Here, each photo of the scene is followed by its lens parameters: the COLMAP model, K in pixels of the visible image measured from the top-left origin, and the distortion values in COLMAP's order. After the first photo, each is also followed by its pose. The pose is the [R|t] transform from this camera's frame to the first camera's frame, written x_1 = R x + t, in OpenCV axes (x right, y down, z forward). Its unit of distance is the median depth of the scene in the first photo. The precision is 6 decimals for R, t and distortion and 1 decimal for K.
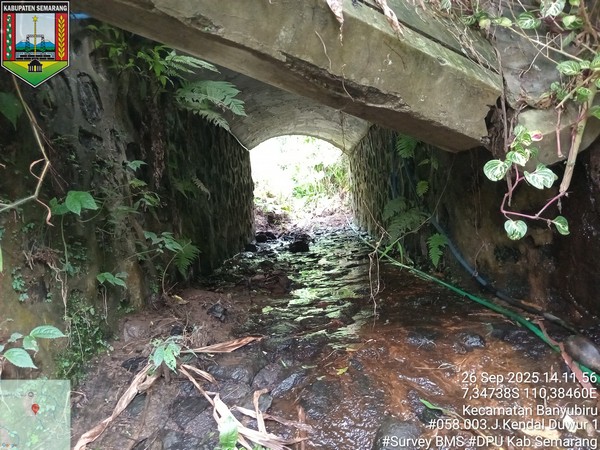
lens RADIAL K [[374.2, 0, 300.0], [0, 374.2, 225.0], [0, 0, 1]] dist [-0.000447, -0.000510]
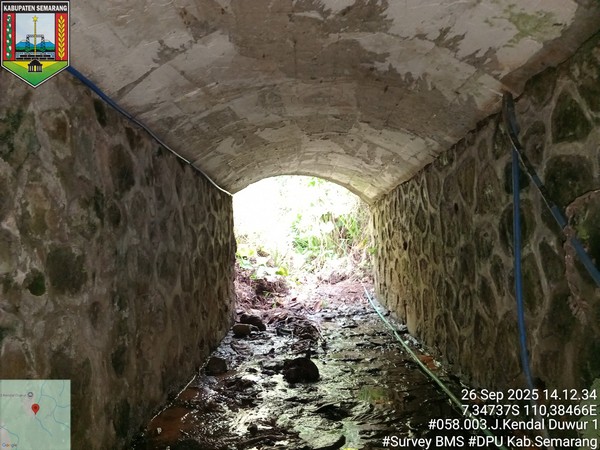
lens RADIAL K [[374.2, 0, 300.0], [0, 374.2, 225.0], [0, 0, 1]] dist [-0.000447, -0.000510]
pose [[0.999346, 0.035969, 0.003682, -0.010234], [-0.035358, 0.993471, -0.108464, -0.068774], [-0.007559, 0.108263, 0.994094, 0.300858]]
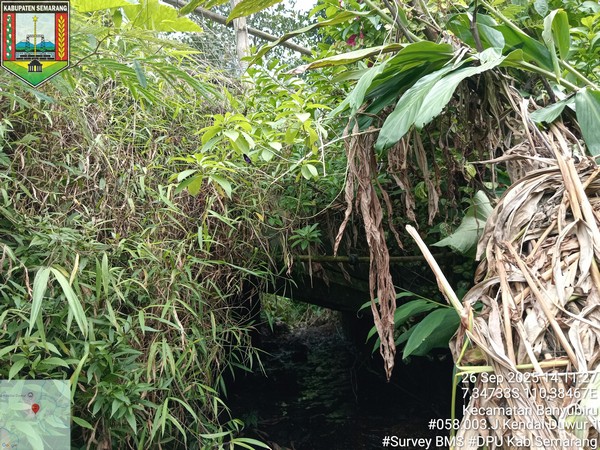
lens RADIAL K [[374.2, 0, 300.0], [0, 374.2, 225.0], [0, 0, 1]] dist [-0.000447, -0.000510]
pose [[0.999671, -0.001661, 0.025610, -0.024119], [0.008207, 0.966202, -0.257654, -0.034501], [-0.024316, 0.257779, 0.965898, -0.255937]]
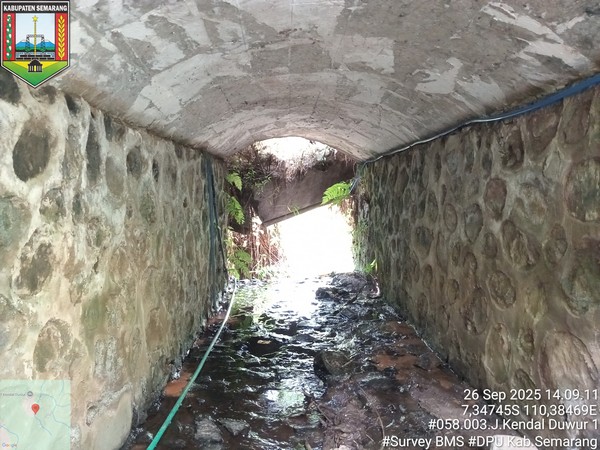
lens RADIAL K [[374.2, 0, 300.0], [0, 374.2, 225.0], [0, 0, 1]] dist [-0.000447, -0.000510]
pose [[-0.995412, 0.084828, -0.044254, 0.037489], [0.079355, 0.990372, 0.113431, -0.142931], [0.053450, 0.109399, -0.992560, 1.097699]]
